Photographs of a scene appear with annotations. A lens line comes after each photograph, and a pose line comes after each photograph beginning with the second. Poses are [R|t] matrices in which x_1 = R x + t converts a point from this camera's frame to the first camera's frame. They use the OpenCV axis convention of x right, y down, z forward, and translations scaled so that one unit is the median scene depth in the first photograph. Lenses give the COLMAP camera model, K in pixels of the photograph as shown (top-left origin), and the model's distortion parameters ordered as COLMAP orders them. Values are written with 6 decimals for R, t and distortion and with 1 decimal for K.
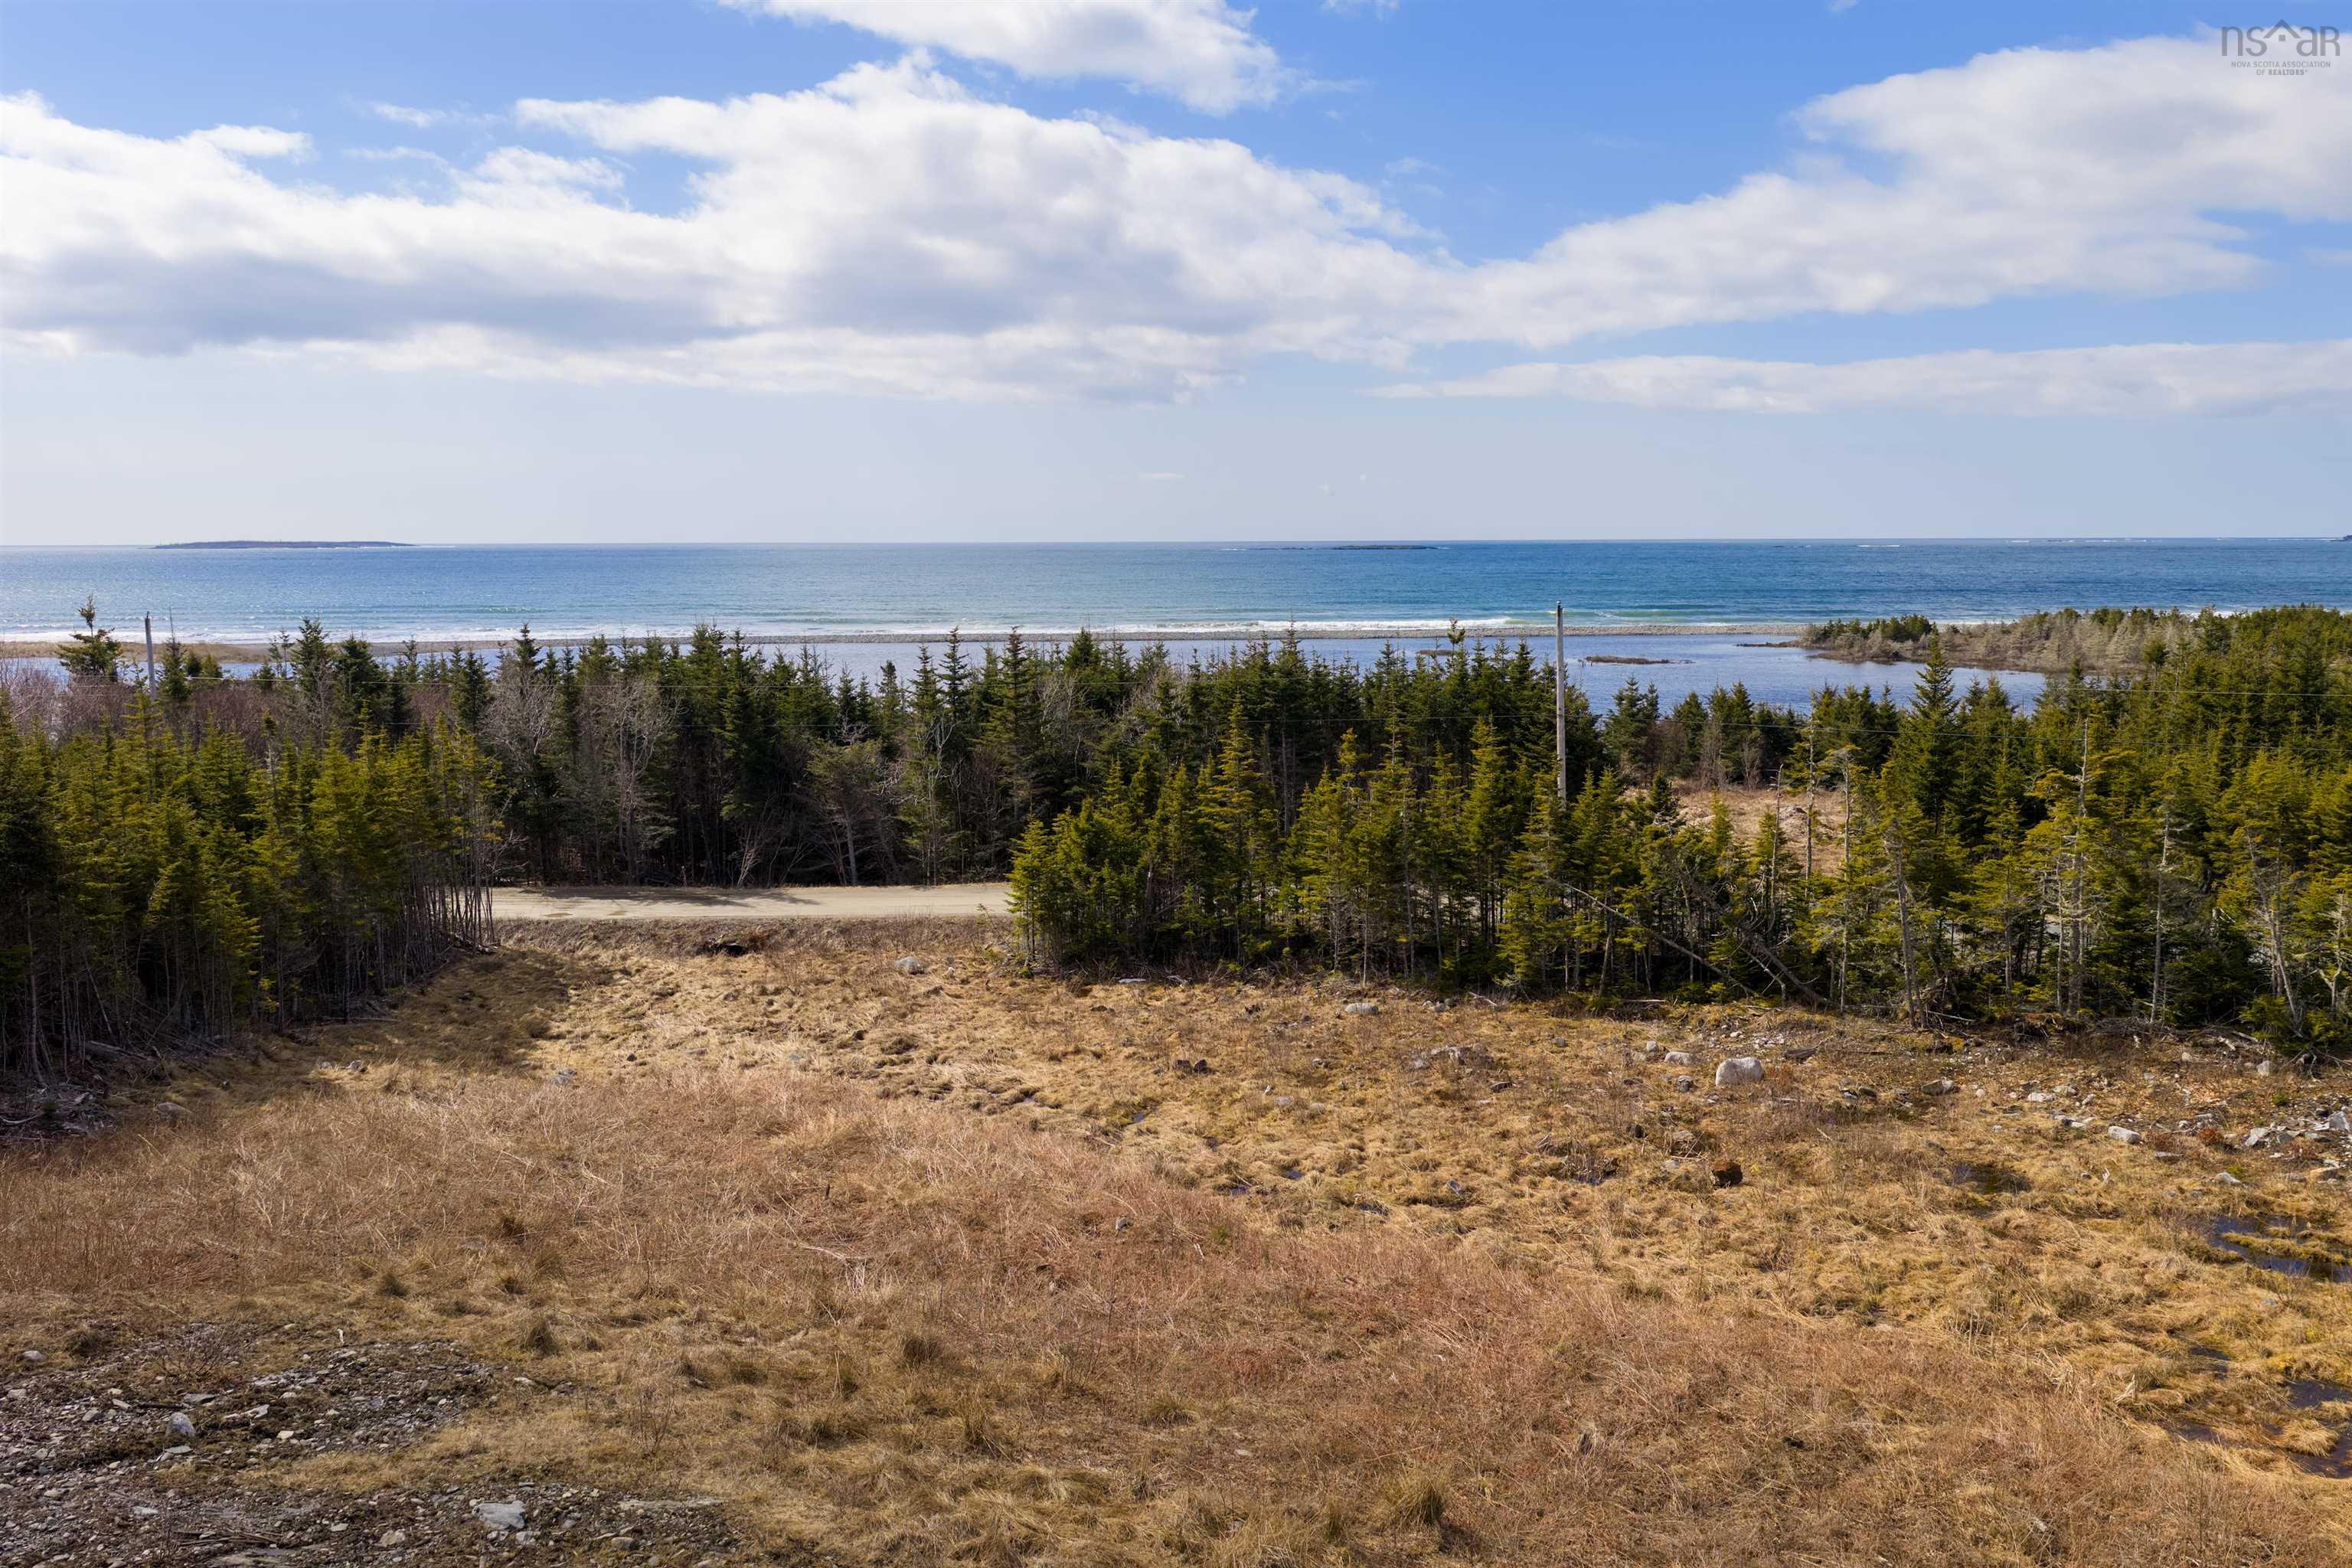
lens RADIAL K [[1953.2, 0, 1151.0], [0, 1953.2, 642.1], [0, 0, 1]] dist [-0.005961, -0.009027]
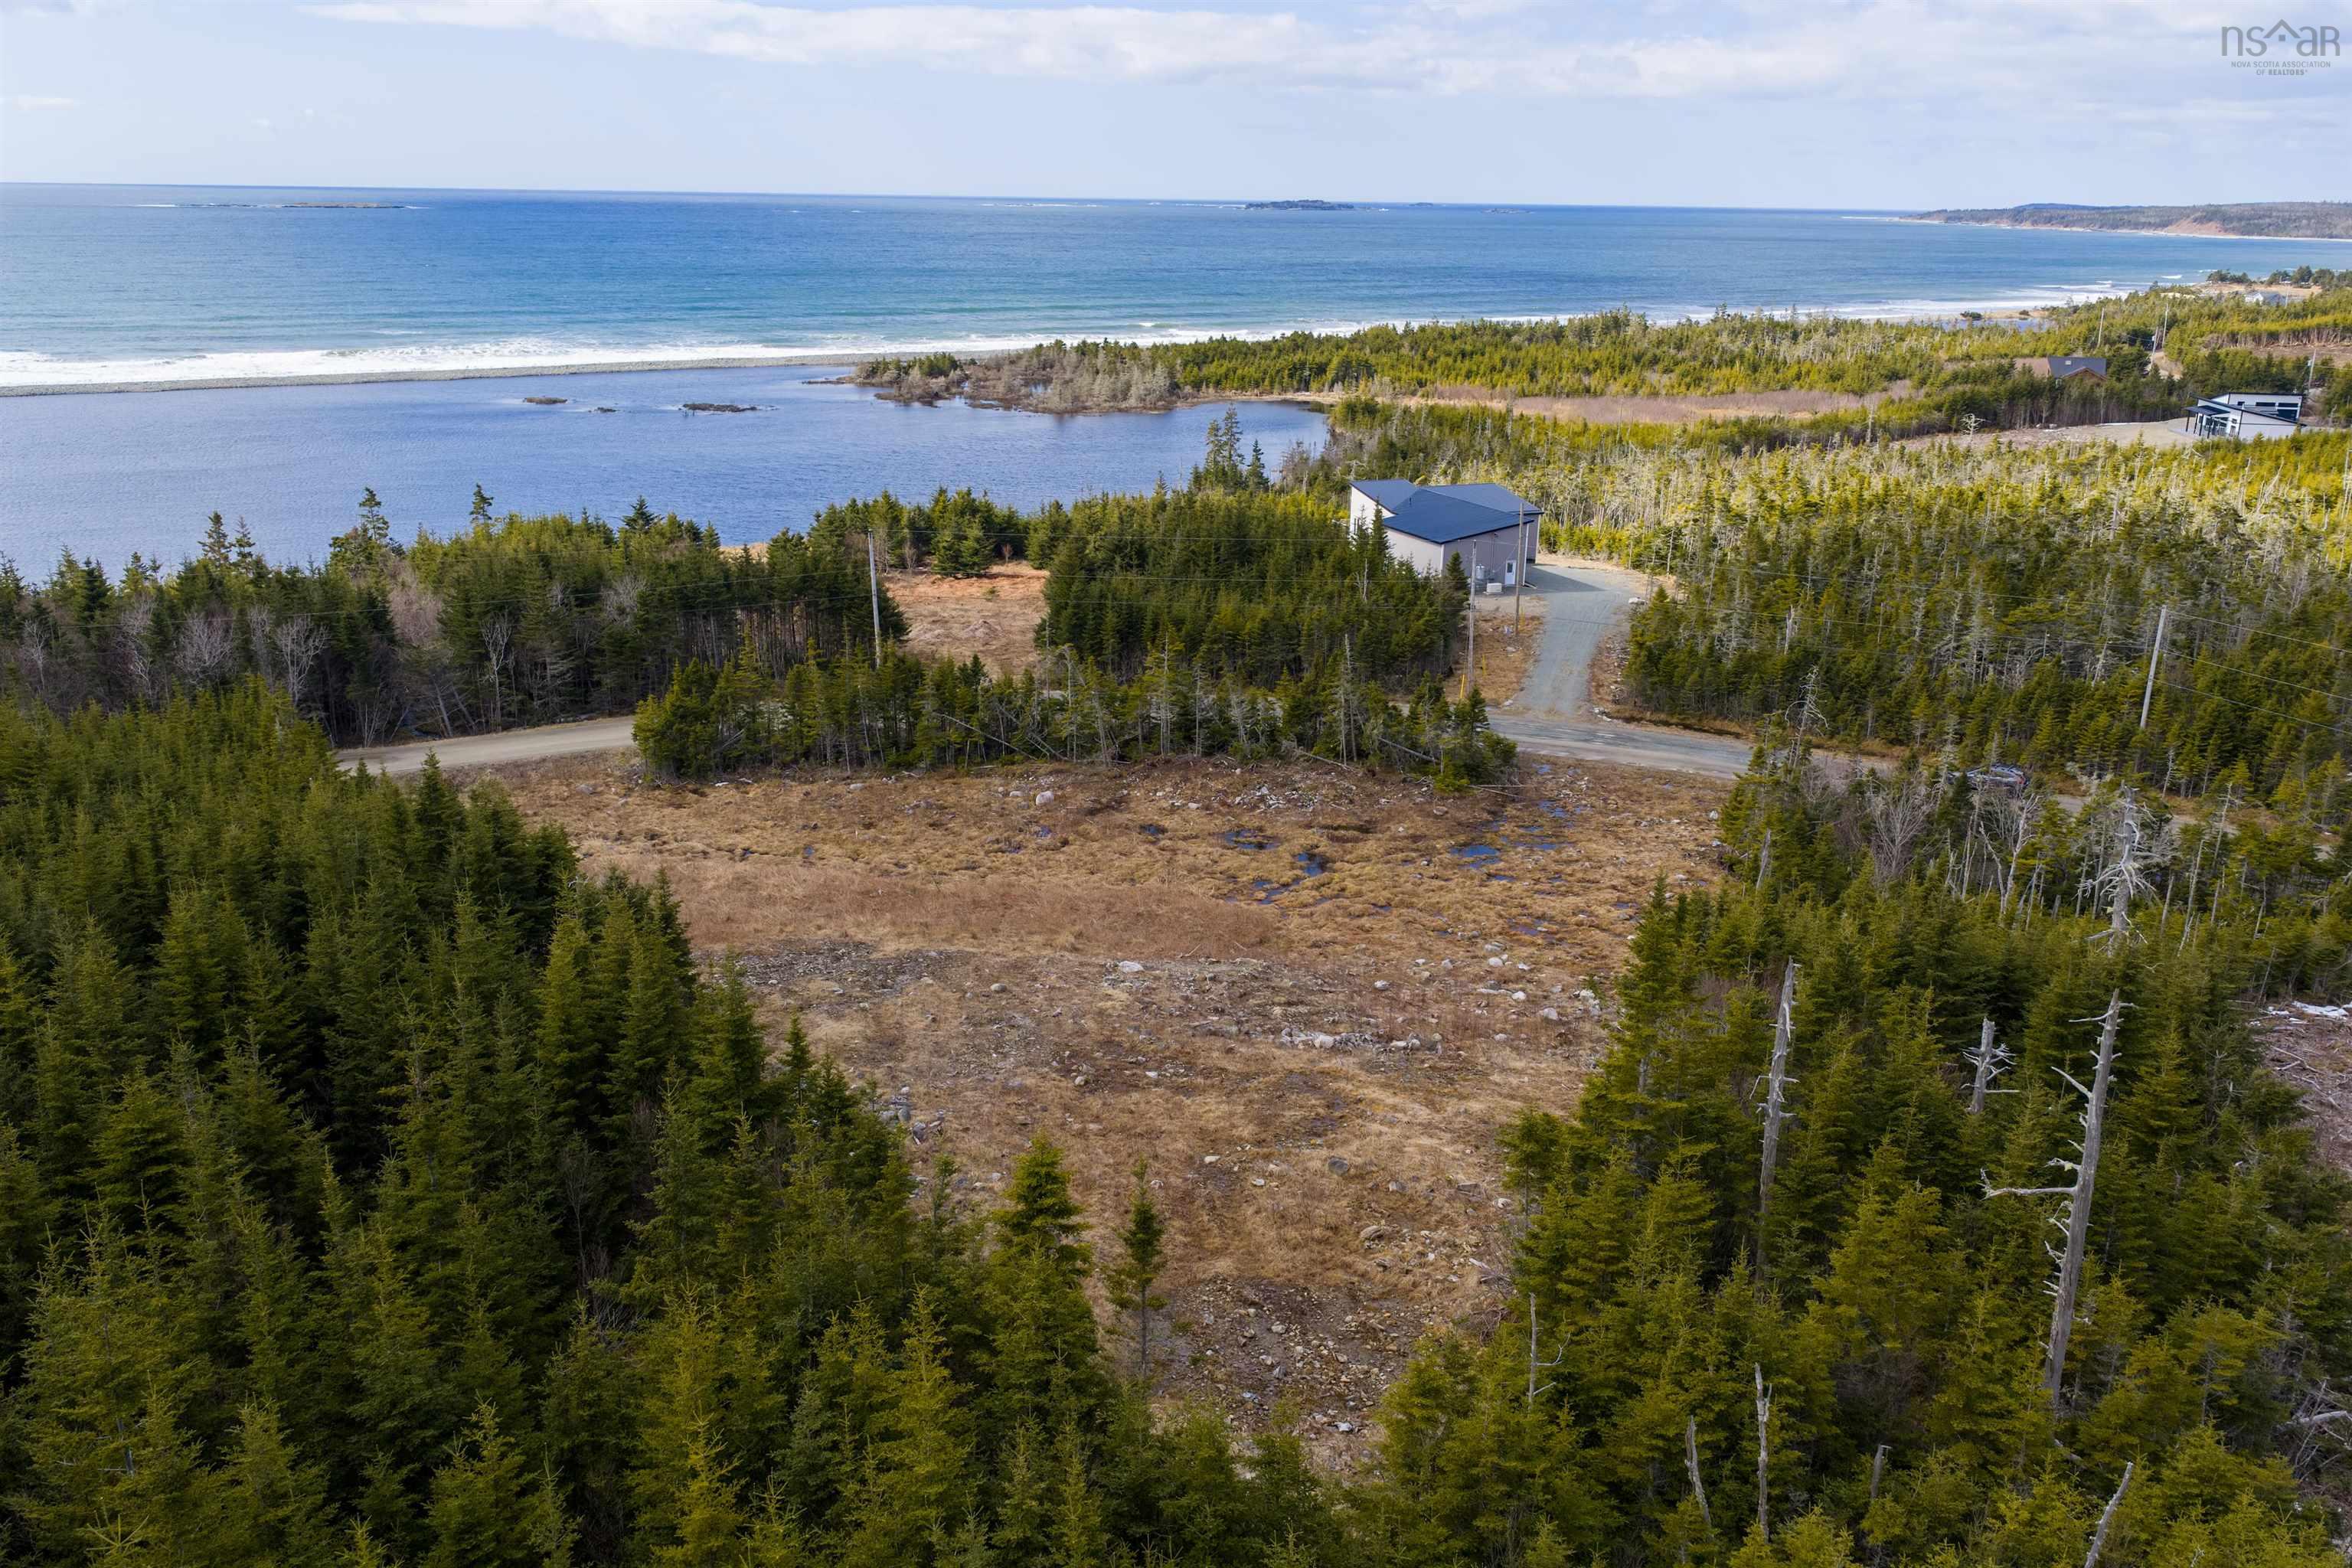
lens RADIAL K [[1948.9, 0, 1176.0], [0, 1948.9, 784.0], [0, 0, 1]] dist [0.005353, -0.002948]
pose [[0.870079, -0.126702, 0.476350, -0.545531], [0.007847, 0.969837, 0.243630, -0.294849], [-0.492850, -0.208239, 0.844829, -0.851219]]
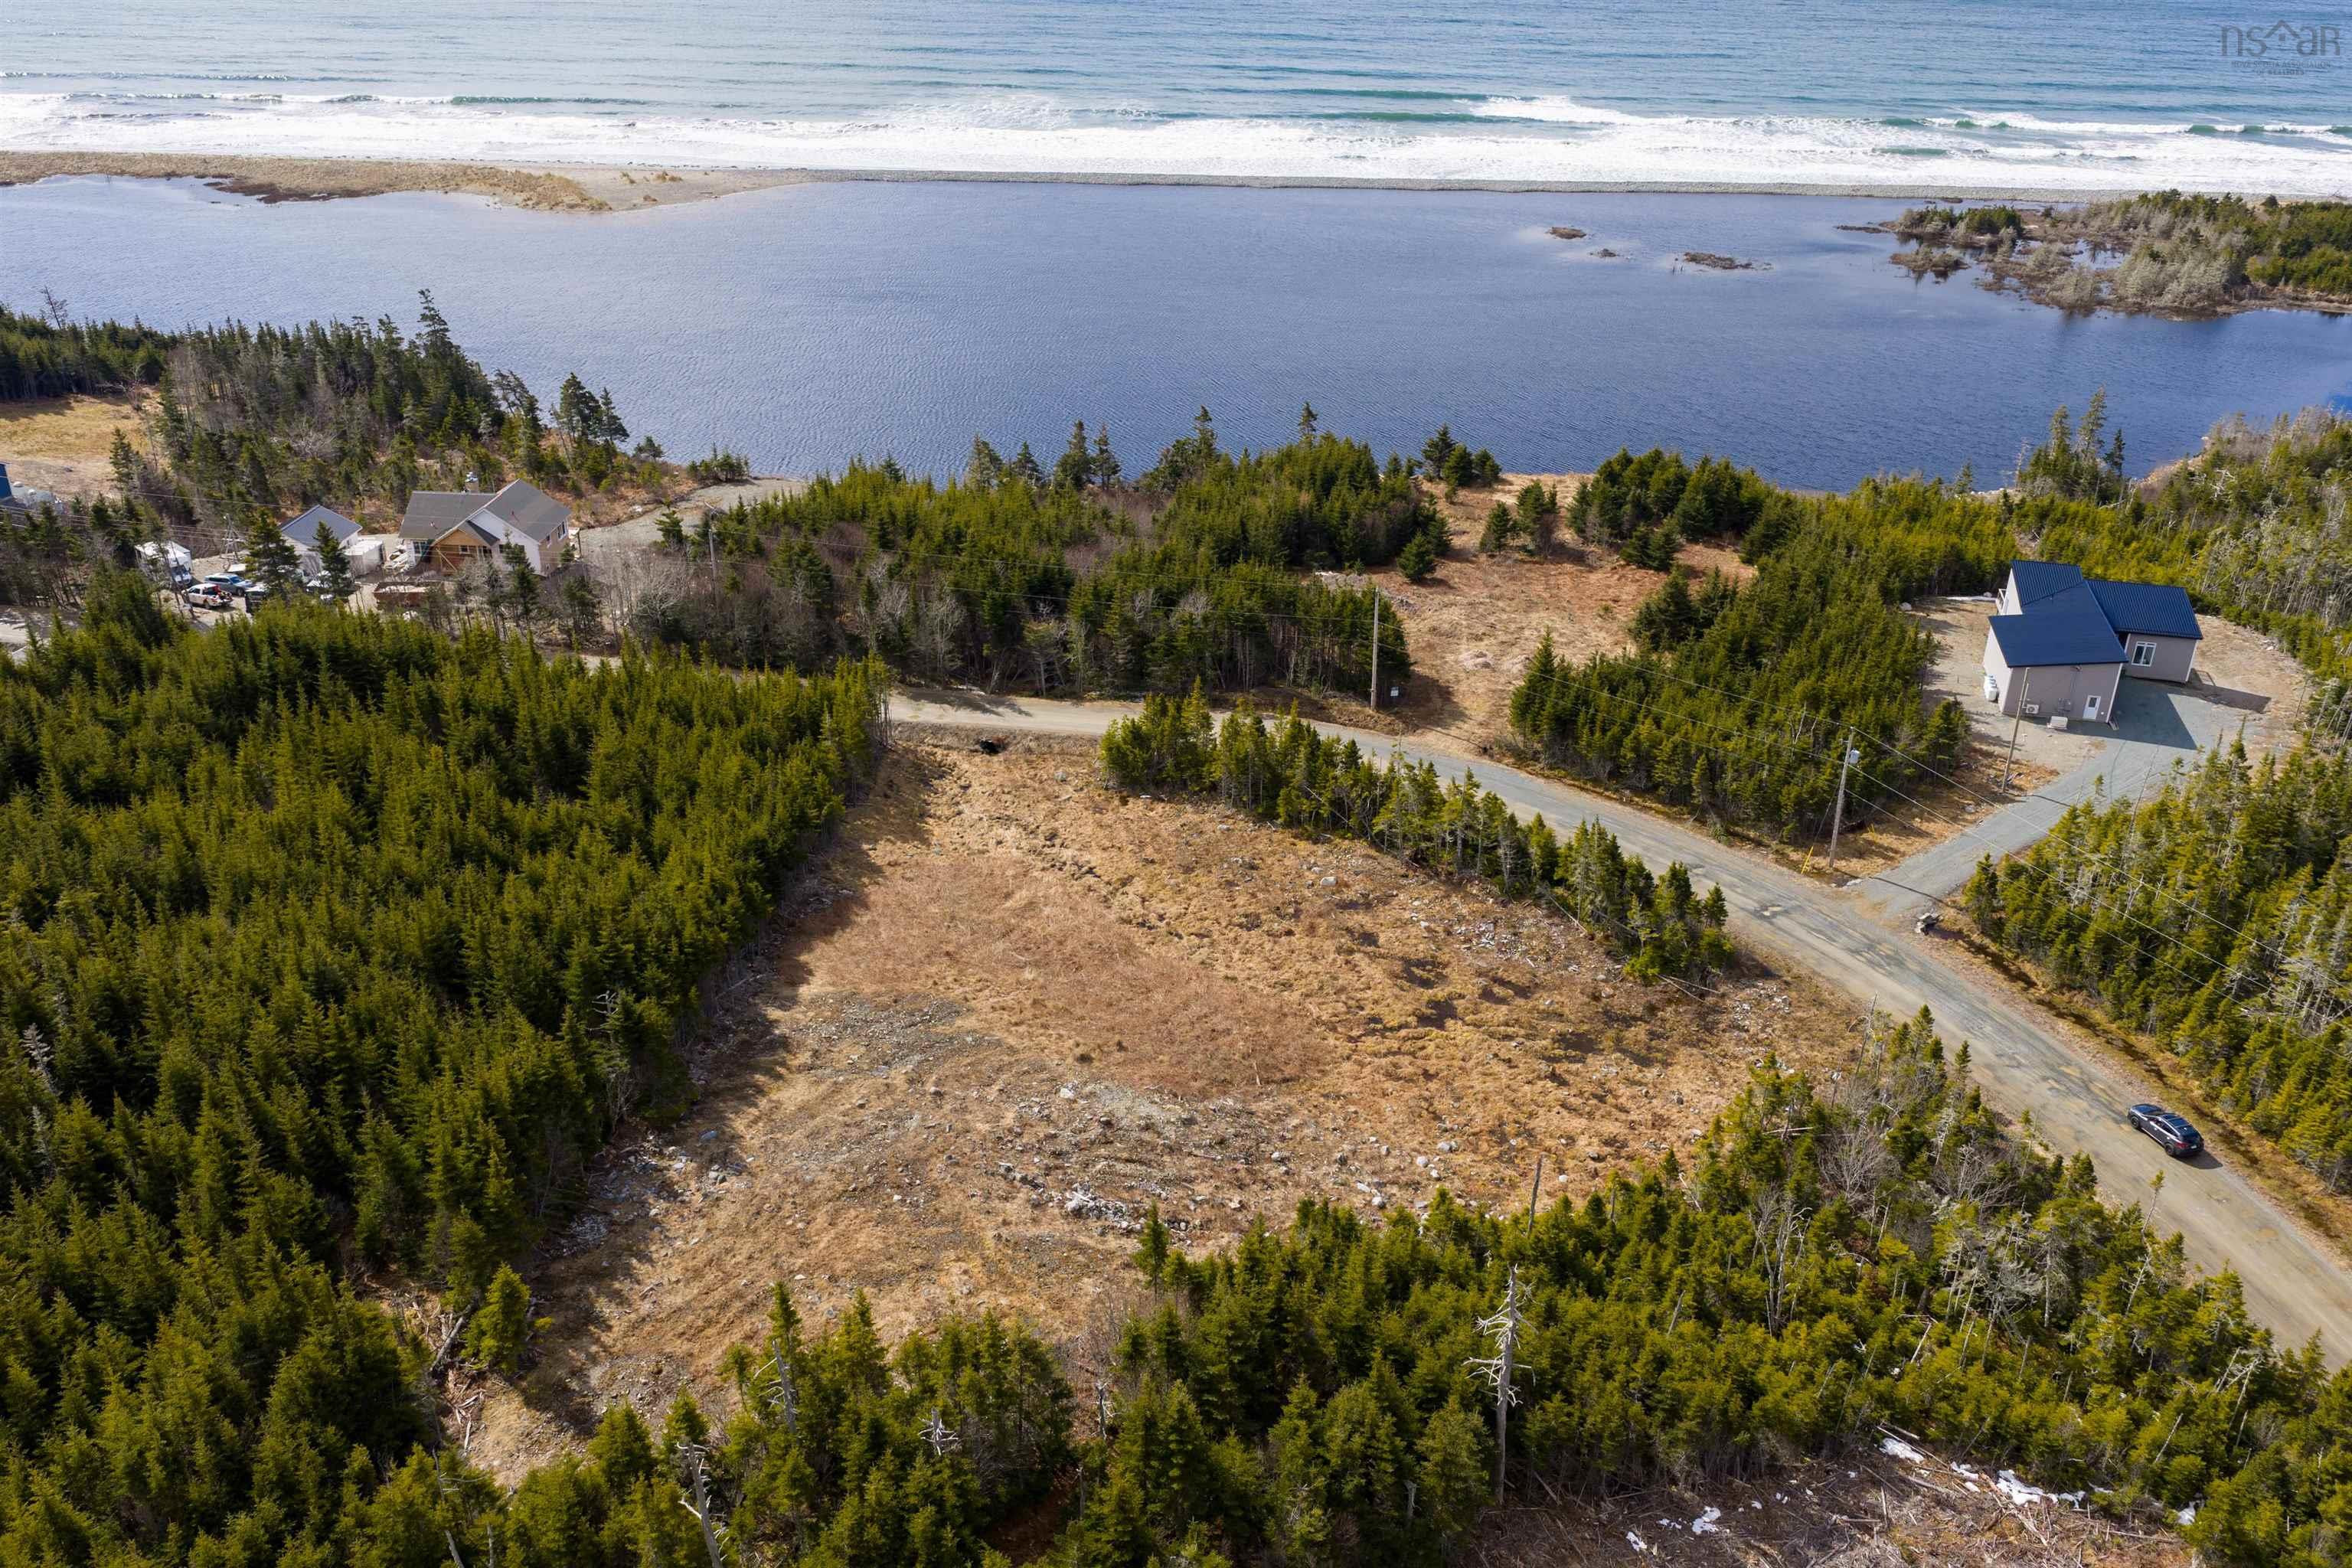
lens RADIAL K [[1935.5, 0, 1176.0], [0, 1935.5, 784.0], [0, 0, 1]] dist [0.018038, -0.025847]
pose [[0.993413, 0.067888, -0.092315, 0.267840], [-0.026141, 0.918633, 0.394247, -0.860267], [0.111569, -0.389237, 0.914356, -1.332609]]
